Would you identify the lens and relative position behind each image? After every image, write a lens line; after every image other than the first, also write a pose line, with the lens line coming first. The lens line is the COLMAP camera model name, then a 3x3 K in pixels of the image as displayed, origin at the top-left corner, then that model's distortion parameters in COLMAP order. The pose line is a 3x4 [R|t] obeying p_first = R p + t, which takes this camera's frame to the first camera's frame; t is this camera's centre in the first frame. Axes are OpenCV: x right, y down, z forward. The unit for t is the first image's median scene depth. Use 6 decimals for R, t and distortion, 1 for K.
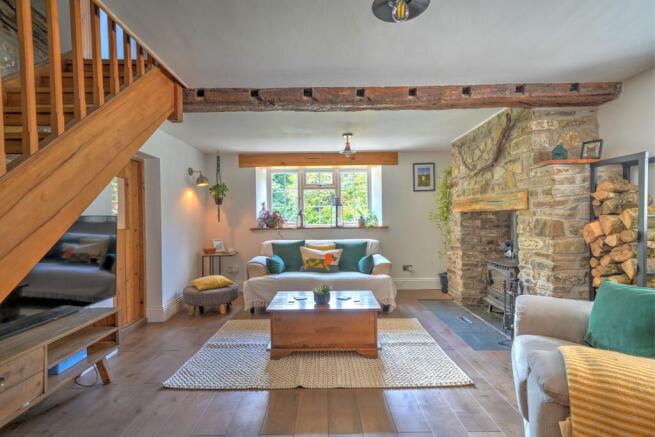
lens RADIAL K [[323.6, 0, 325.2], [0, 323.6, 218.0], [0, 0, 1]] dist [0.015230, -0.002366]
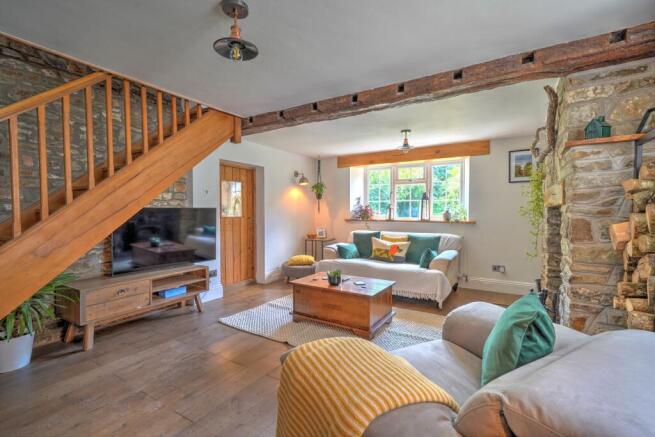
lens RADIAL K [[299.6, 0, 325.3], [0, 299.6, 218.5], [0, 0, 1]] dist [0.005591, 0.001552]
pose [[0.846549, 0.027904, -0.531579, 0.498395], [-0.013849, 0.999442, 0.030409, -0.006033], [0.532130, -0.018381, 0.846463, 0.065150]]
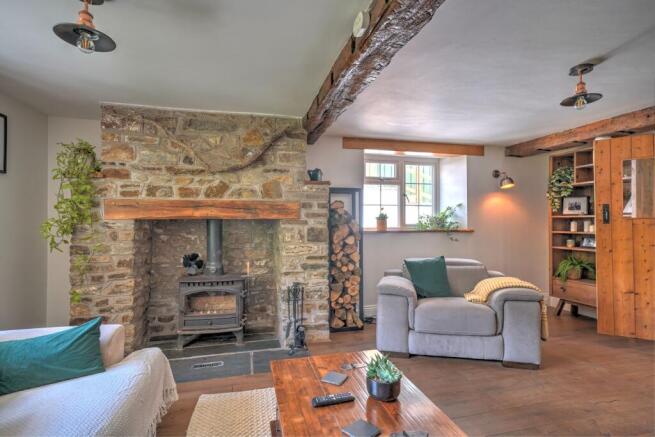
lens RADIAL K [[323.6, 0, 324.8], [0, 323.6, 218.9], [0, 0, 1]] dist [0.015230, -0.002366]
pose [[-0.240881, 0.020759, 0.970333, -0.450279], [0.009056, 0.999776, -0.019141, -0.004511], [-0.970512, 0.004177, -0.241015, 1.135934]]
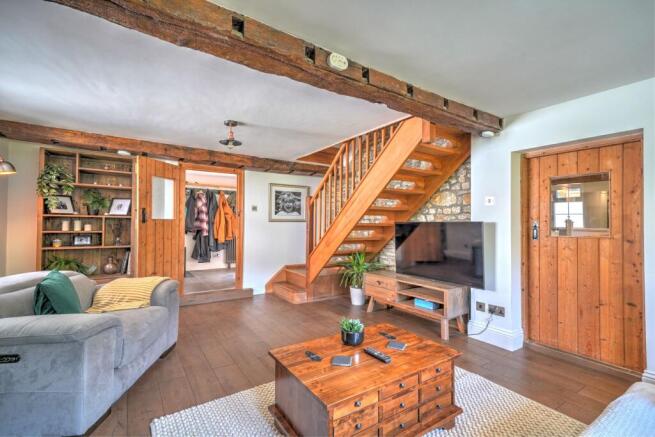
lens RADIAL K [[299.6, 0, 327.6], [0, 299.6, 221.3], [0, 0, 1]] dist [0.005591, 0.001552]
pose [[-0.834980, 0.002115, -0.550277, 0.377883], [0.001218, 0.999997, 0.001995, -0.009107], [0.550279, 0.000996, -0.834980, 1.439345]]
